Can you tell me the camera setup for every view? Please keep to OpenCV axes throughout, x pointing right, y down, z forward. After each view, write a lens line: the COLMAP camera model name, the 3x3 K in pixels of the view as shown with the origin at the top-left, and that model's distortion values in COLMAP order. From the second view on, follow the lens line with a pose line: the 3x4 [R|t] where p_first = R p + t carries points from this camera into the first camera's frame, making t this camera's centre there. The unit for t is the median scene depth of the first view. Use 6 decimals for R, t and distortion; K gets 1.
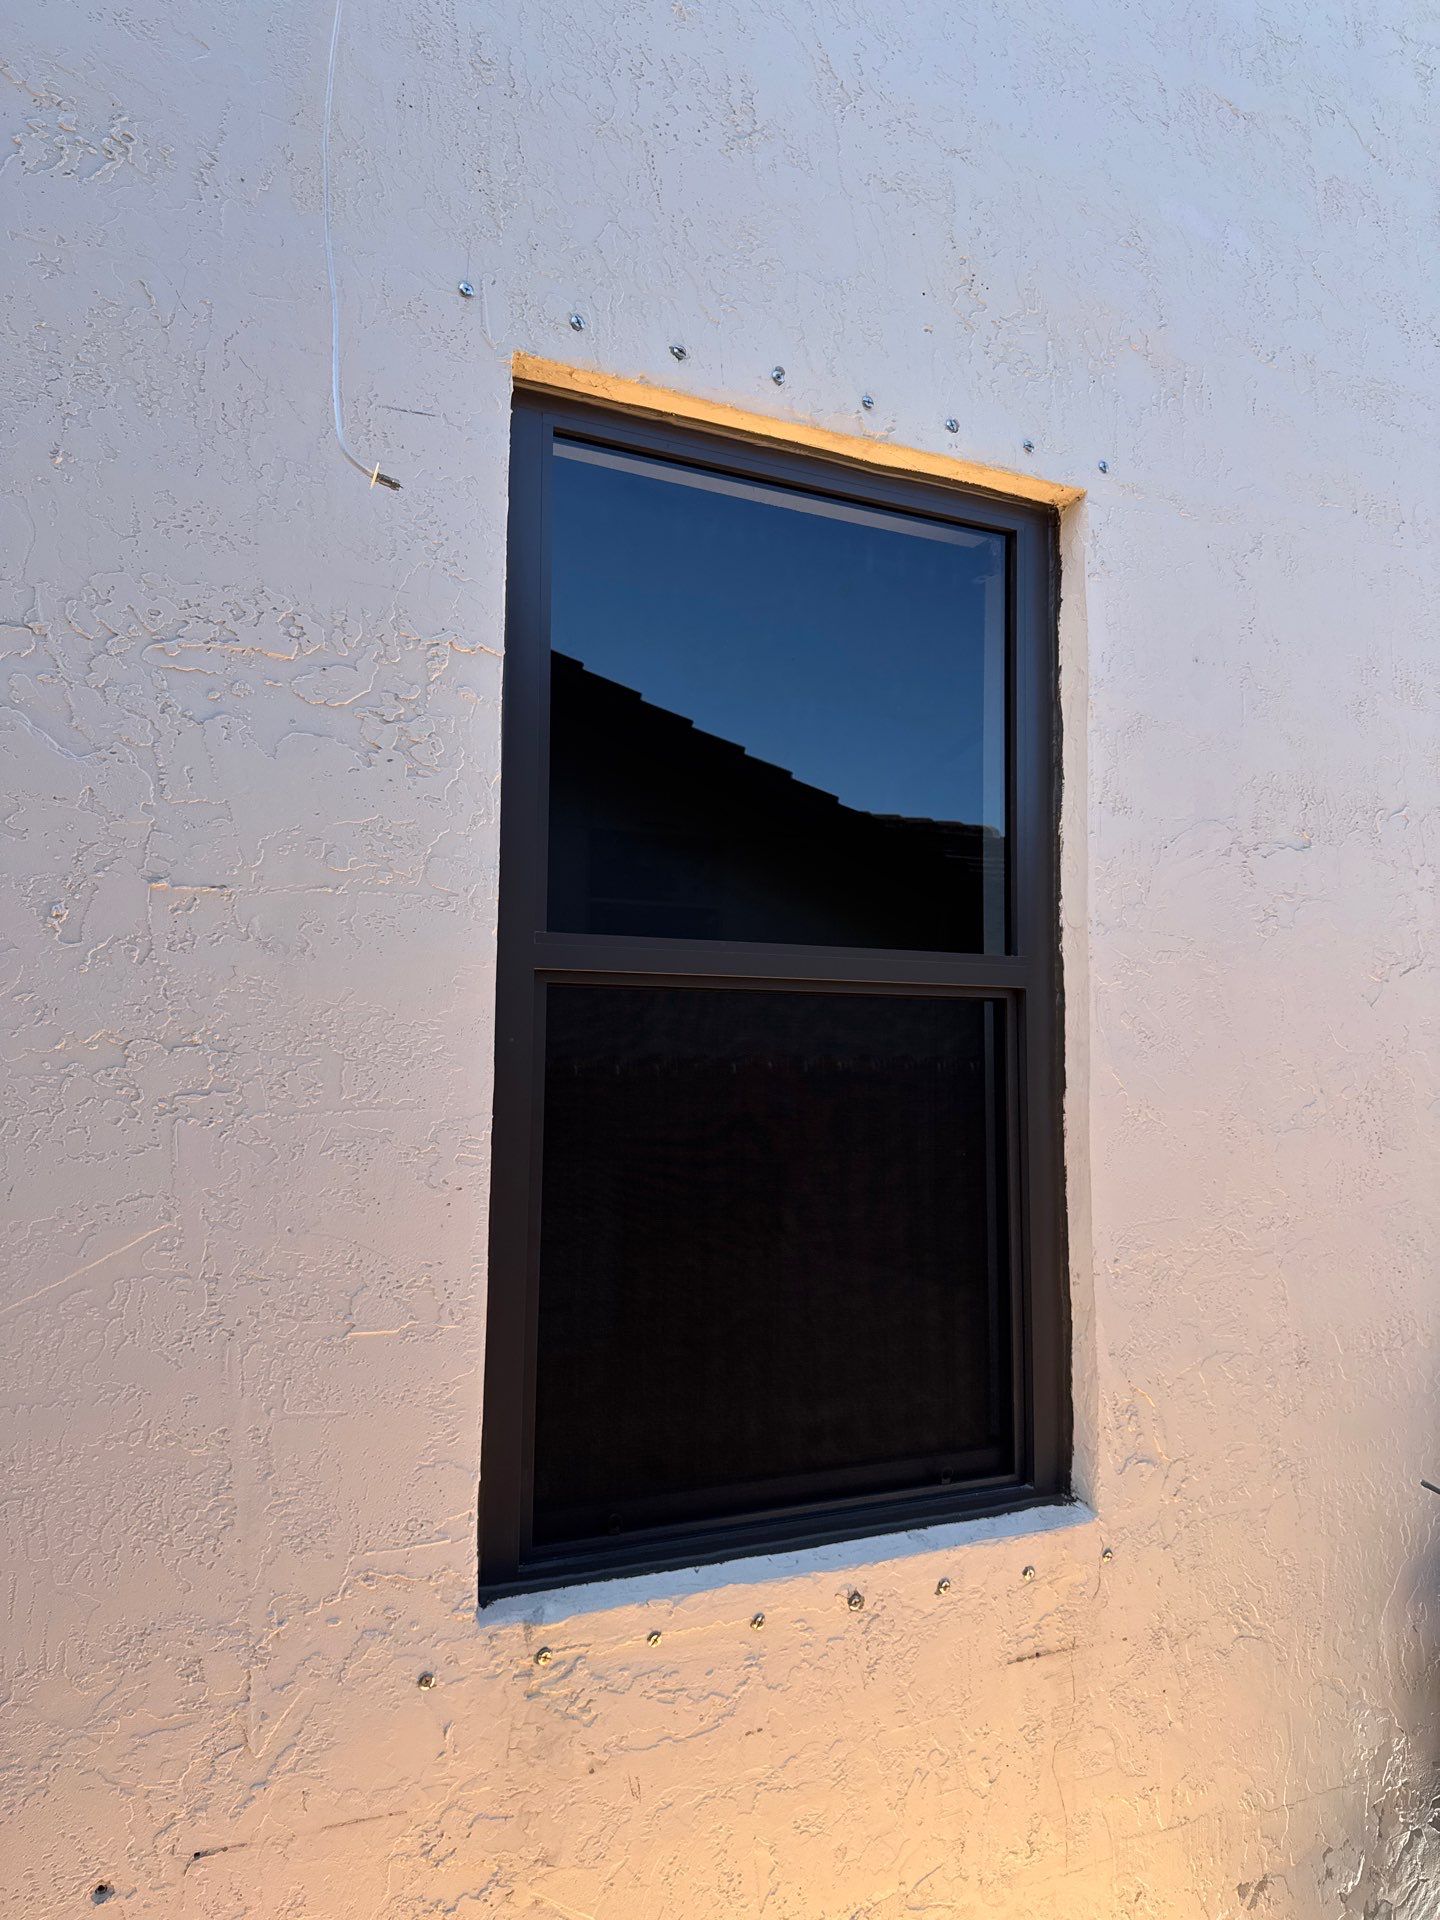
lens RADIAL K [[1359.7, 0, 720.0], [0, 1359.7, 960.0], [0, 0, 1]] dist [0.127925, -0.183180]
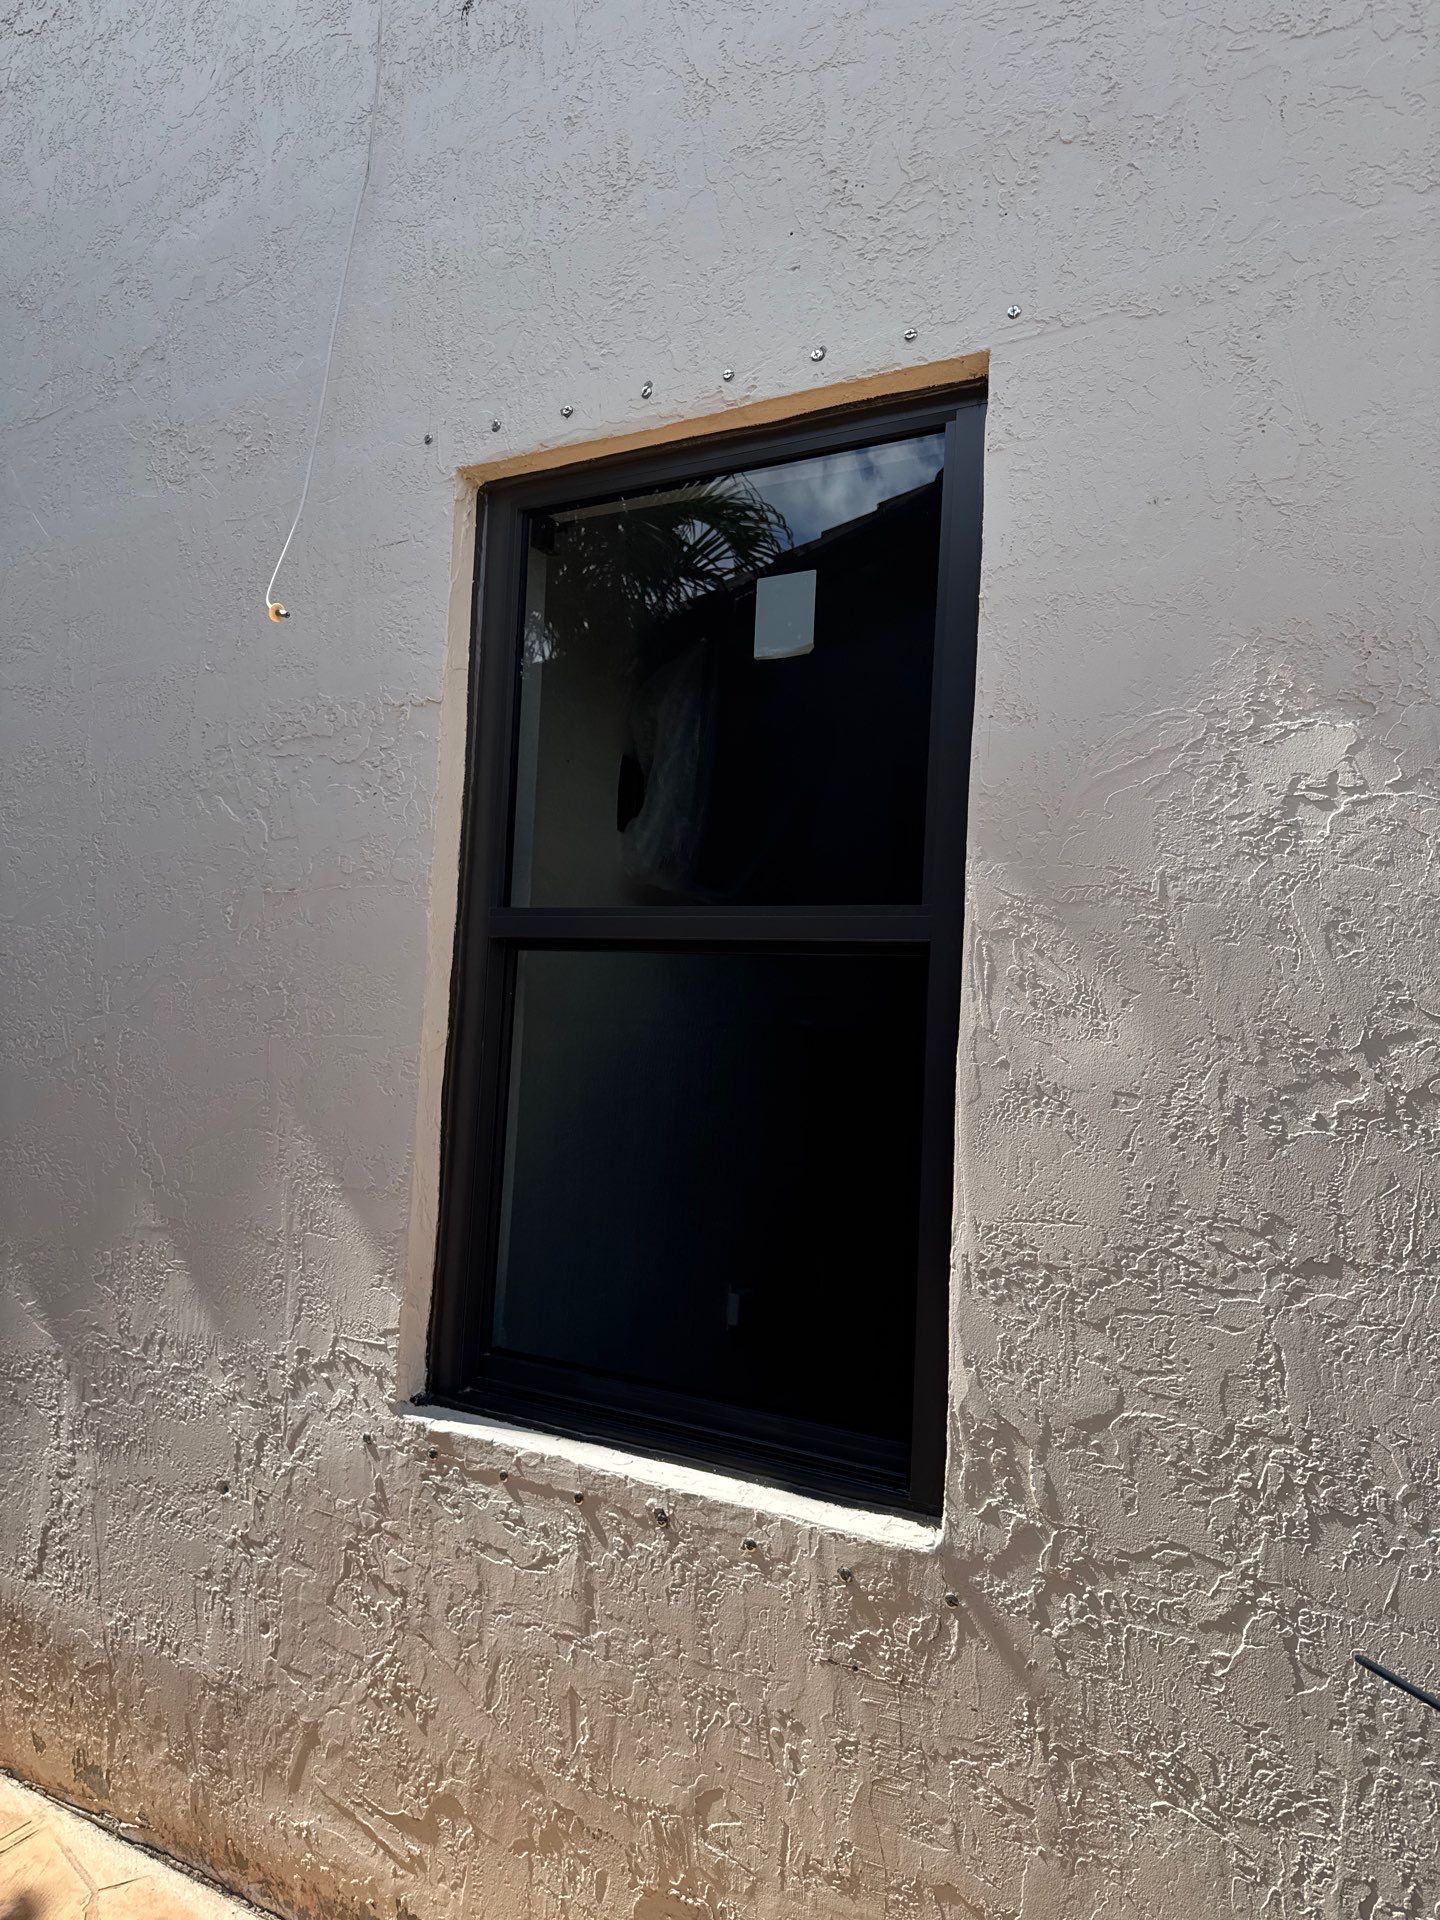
lens RADIAL K [[1359.7, 0, 720.0], [0, 1359.7, 960.0], [0, 0, 1]] dist [0.127925, -0.183180]
pose [[0.509904, 0.011381, -0.860156, 0.972107], [0.019832, 0.999491, 0.024981, 0.016949], [0.860003, -0.029797, 0.509418, 0.425258]]
